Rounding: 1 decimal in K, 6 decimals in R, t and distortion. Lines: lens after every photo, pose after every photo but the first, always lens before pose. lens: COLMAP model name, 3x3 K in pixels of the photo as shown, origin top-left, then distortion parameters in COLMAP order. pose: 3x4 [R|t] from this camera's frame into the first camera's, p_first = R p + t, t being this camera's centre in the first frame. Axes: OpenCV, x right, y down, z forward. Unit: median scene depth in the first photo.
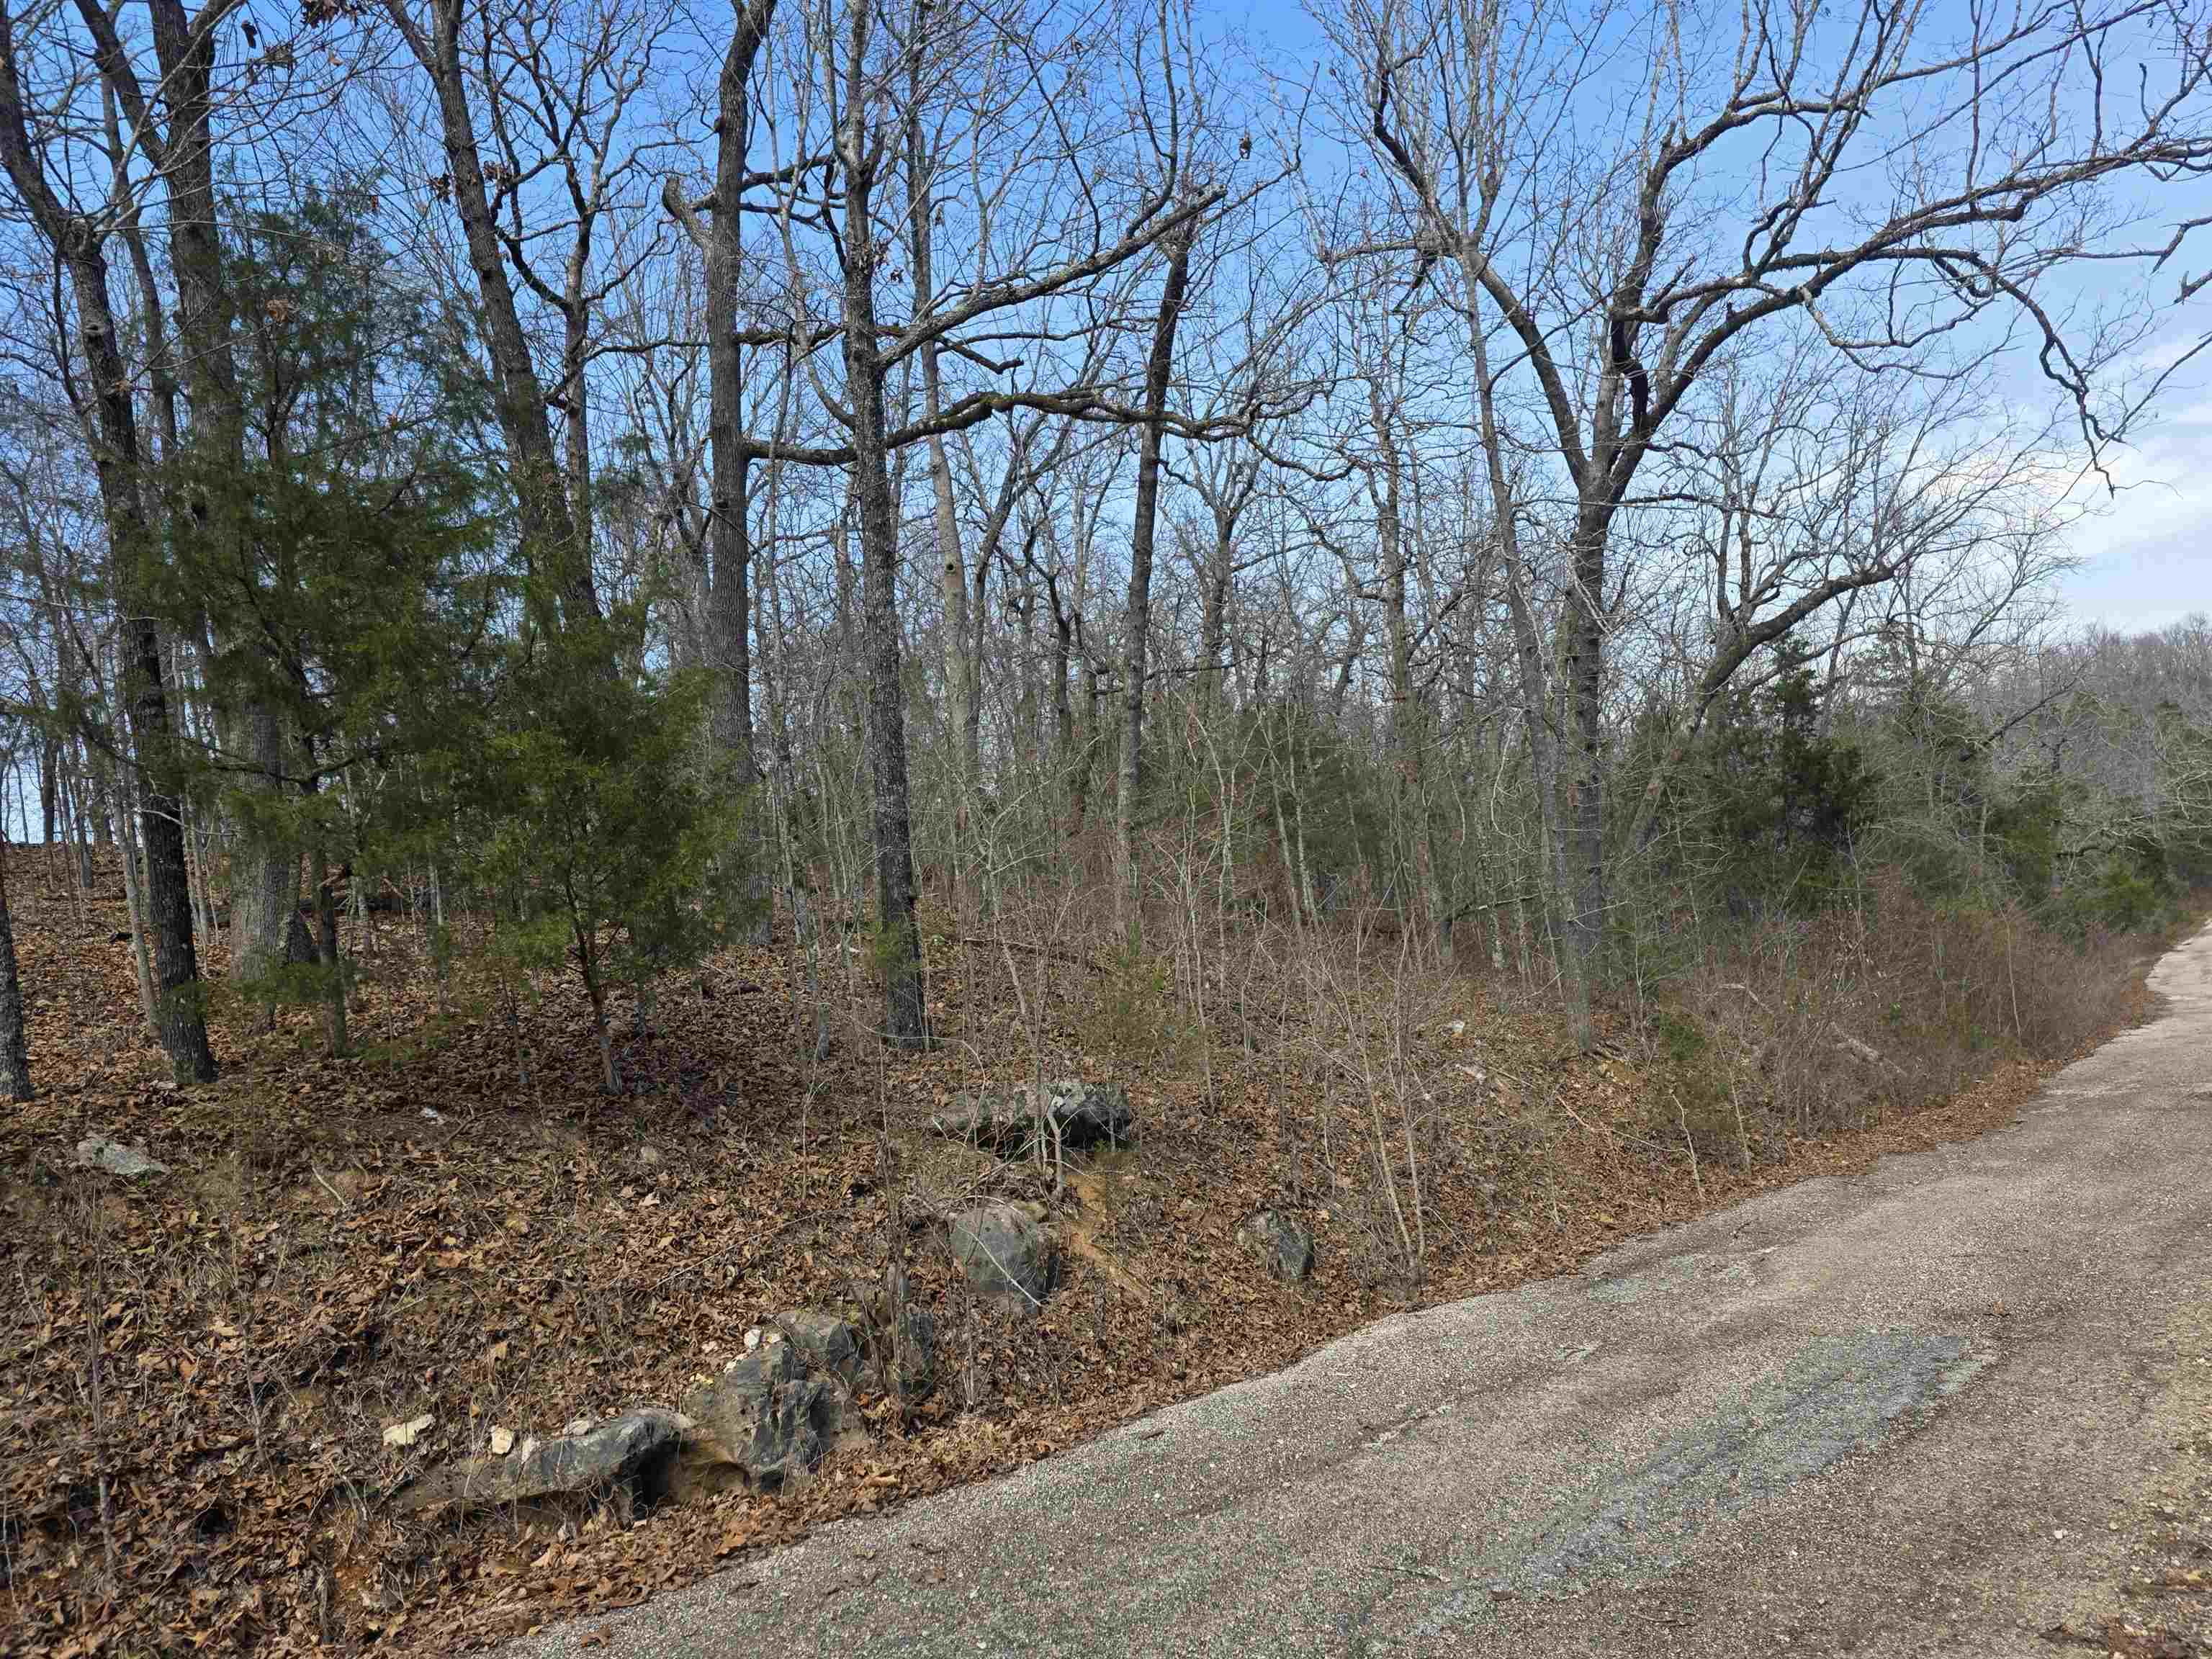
lens RADIAL K [[1484.5, 0, 1110.9], [0, 1484.5, 820.2], [0, 0, 1]] dist [0.066789, -0.048513]
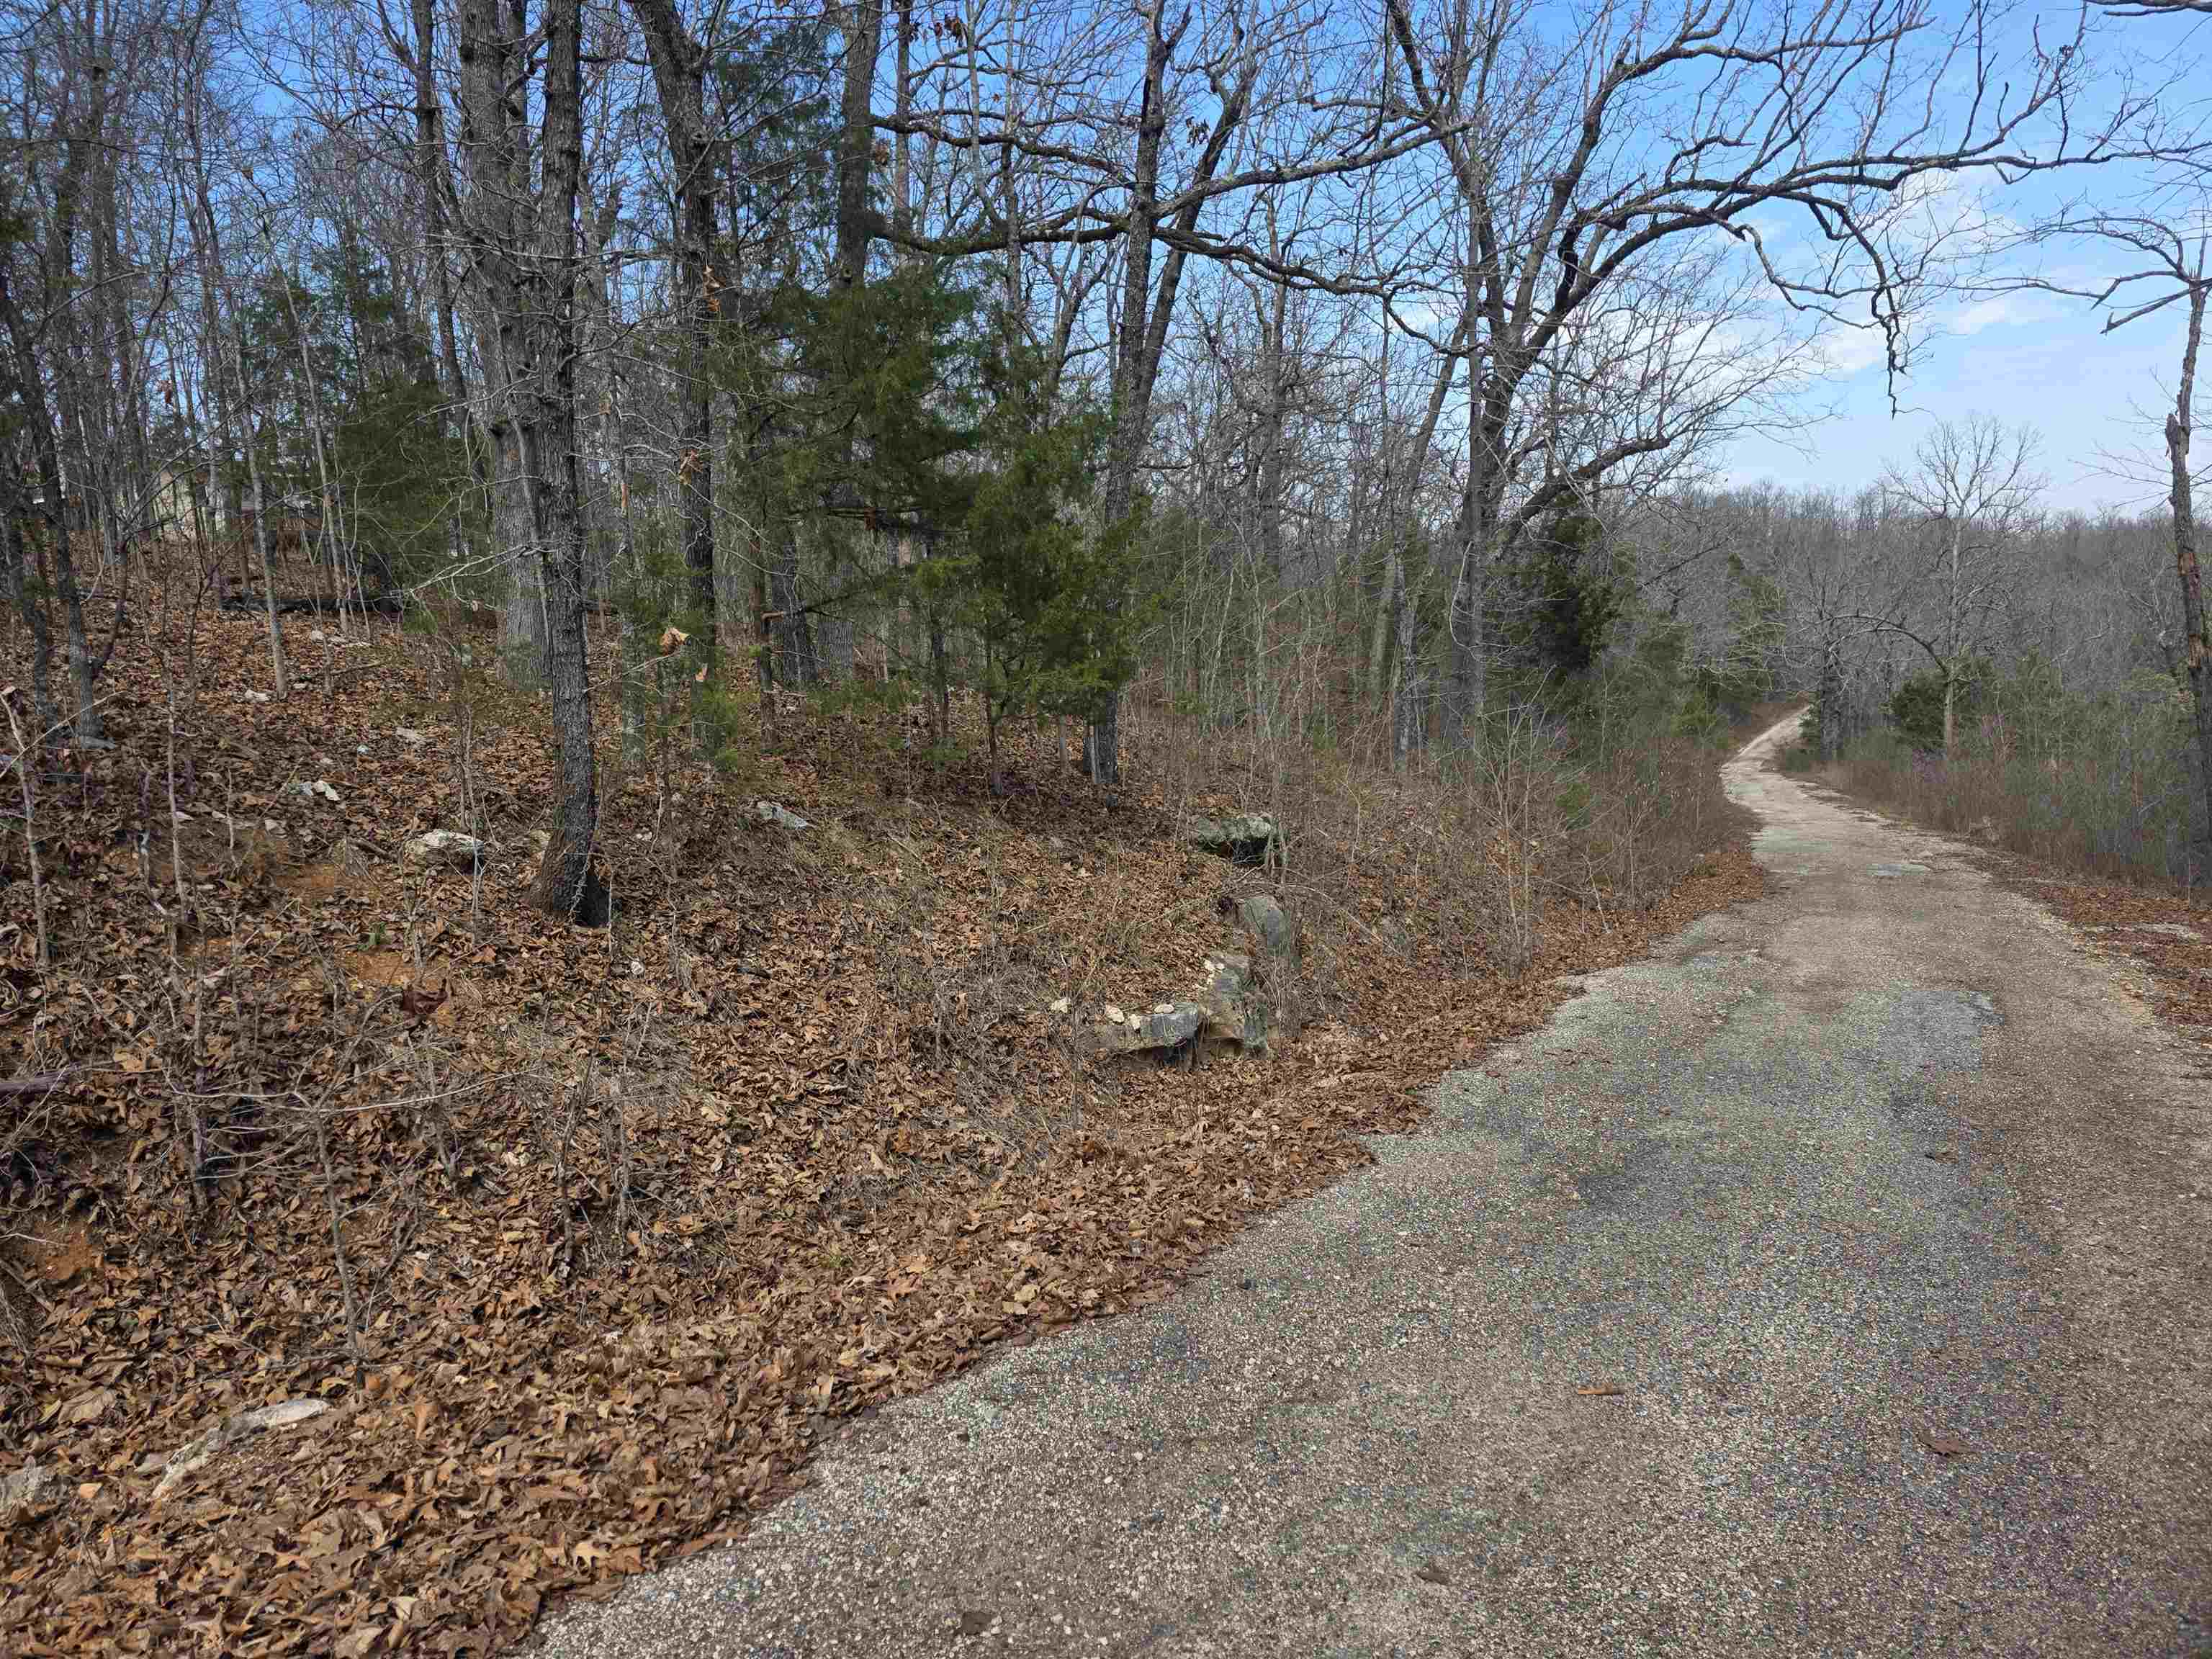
lens RADIAL K [[1493.1, 0, 1080.1], [0, 1493.1, 800.4], [0, 0, 1]] dist [0.062662, -0.049927]
pose [[0.972600, 0.067684, 0.222414, -0.610662], [-0.098655, 0.986432, 0.131220, 0.008402], [-0.210515, -0.149567, 0.966081, -0.305588]]
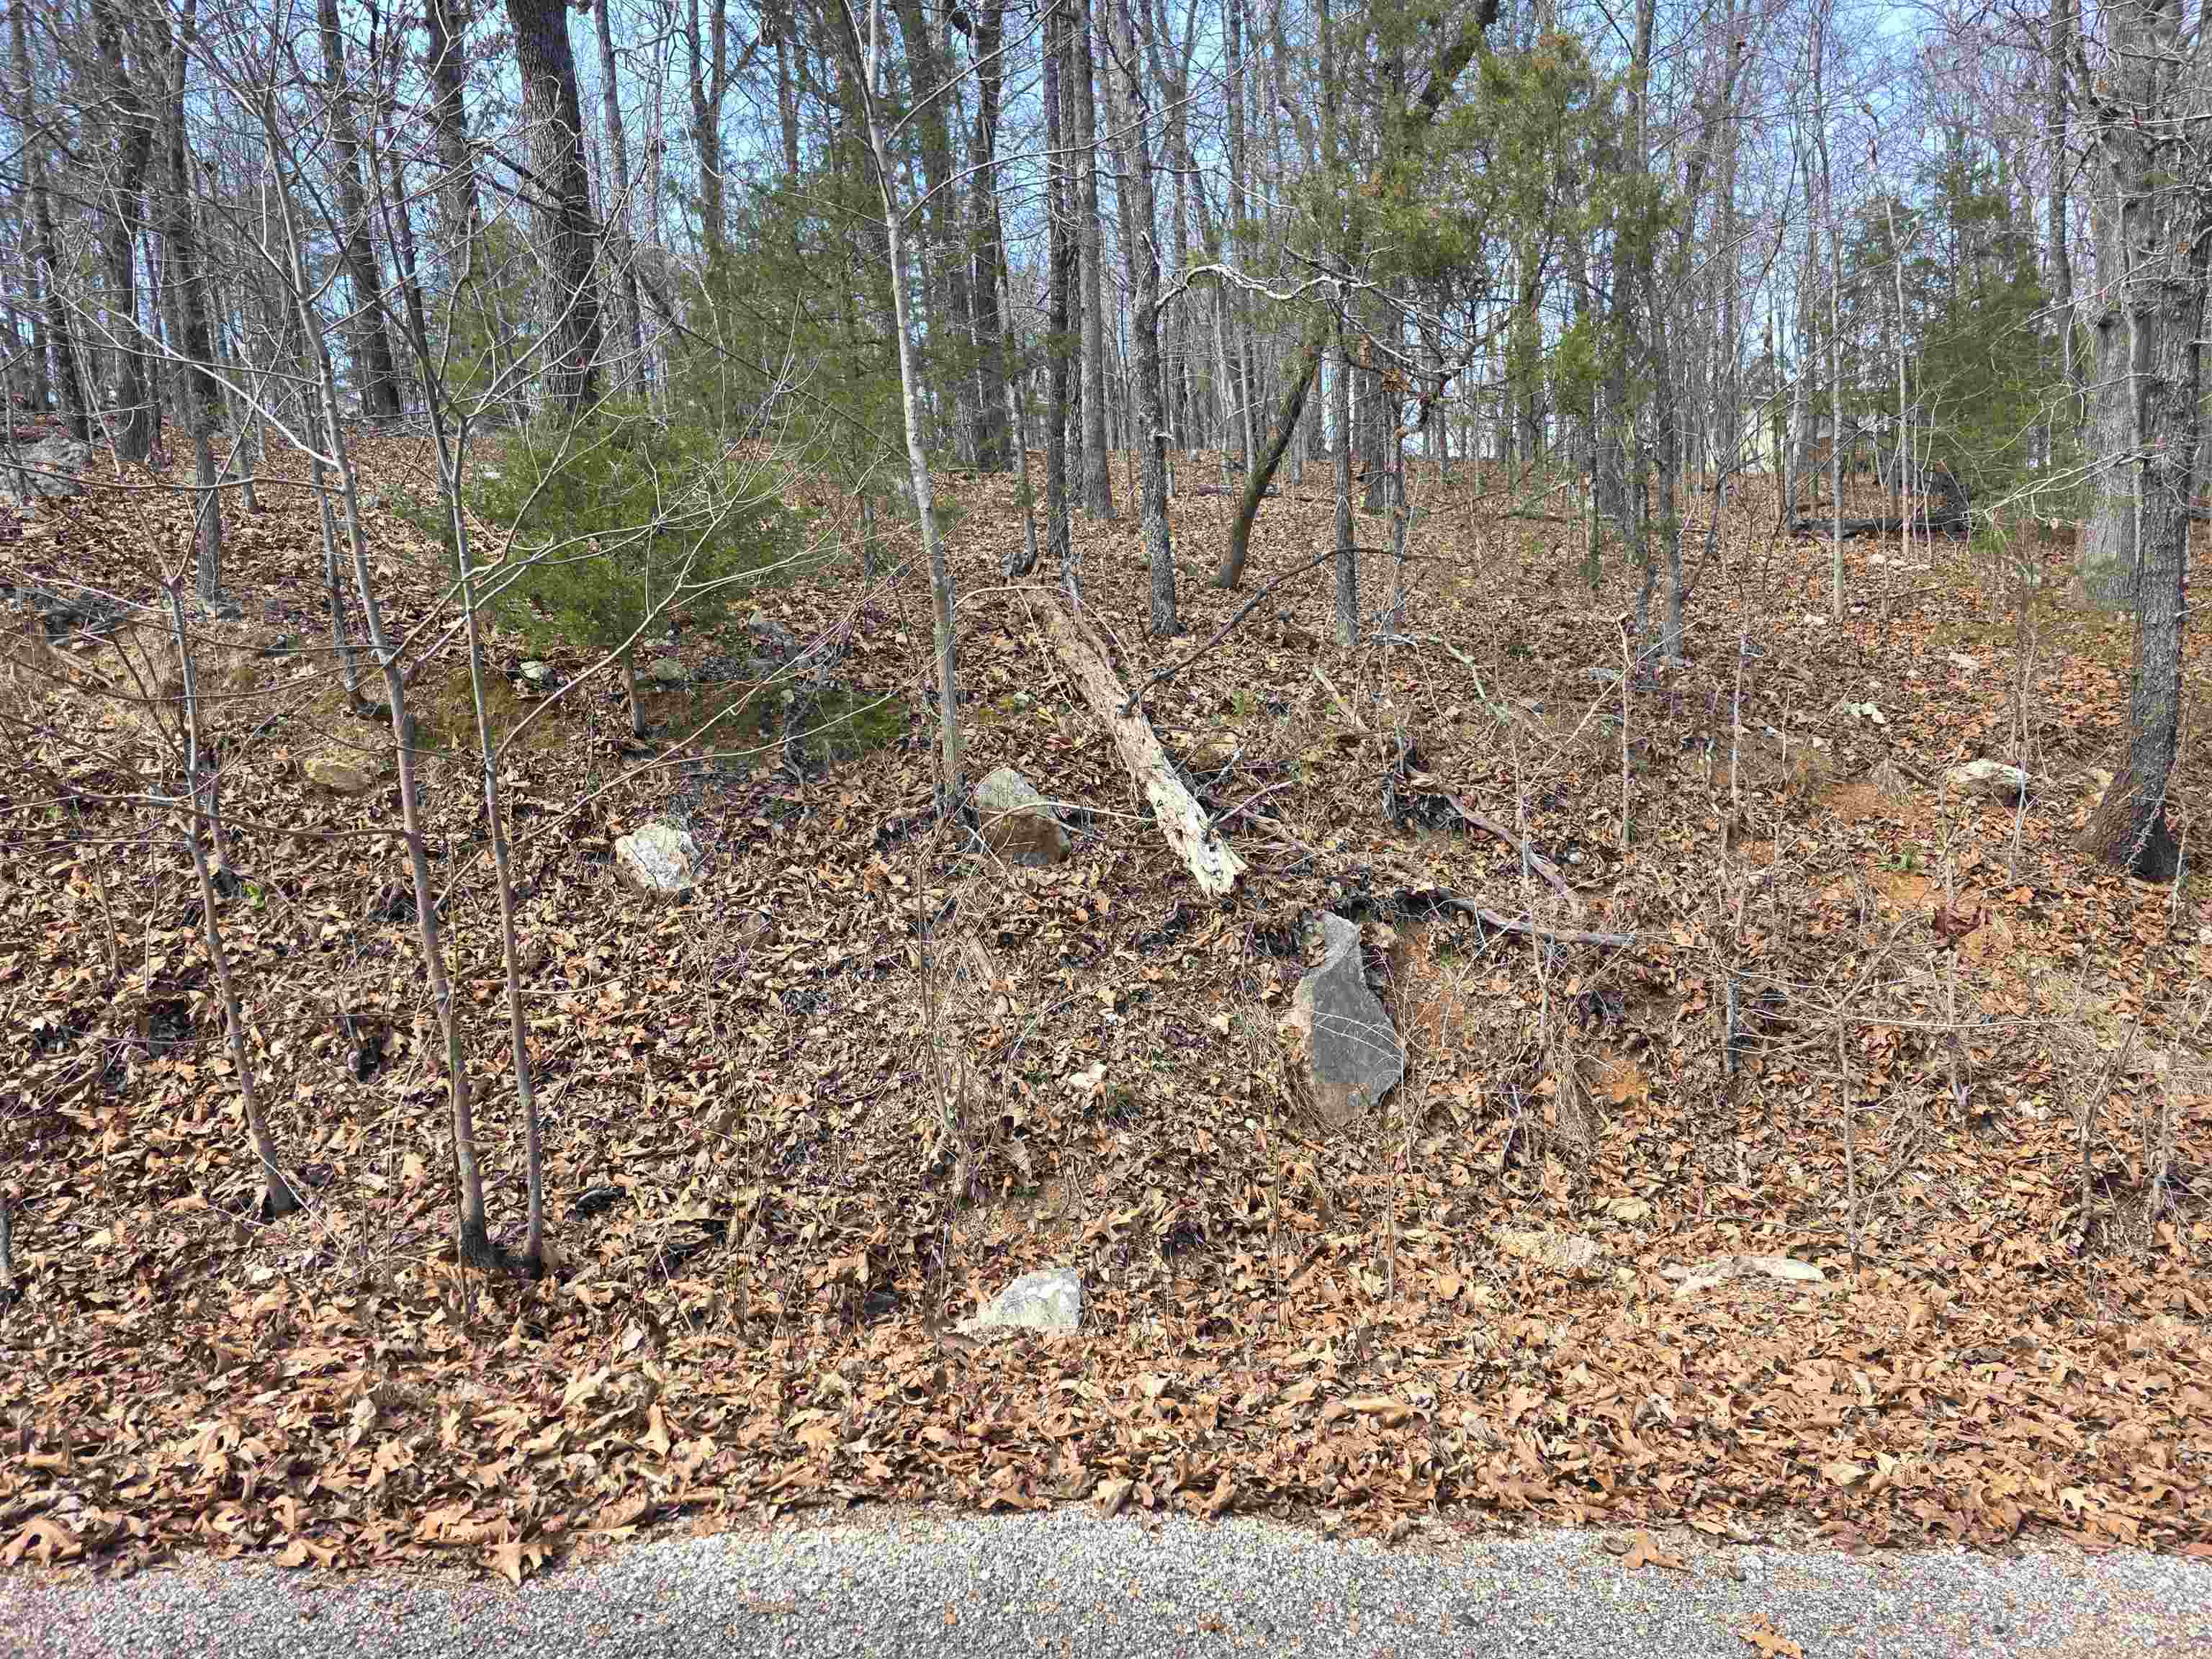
lens RADIAL K [[1481.8, 0, 1111.5], [0, 1481.8, 814.2], [0, 0, 1]] dist [0.048435, -0.041848]
pose [[0.754656, 0.172638, -0.633001, -0.608743], [-0.014554, 0.968930, 0.246905, 0.005932], [0.655959, -0.177116, 0.733721, -0.327321]]
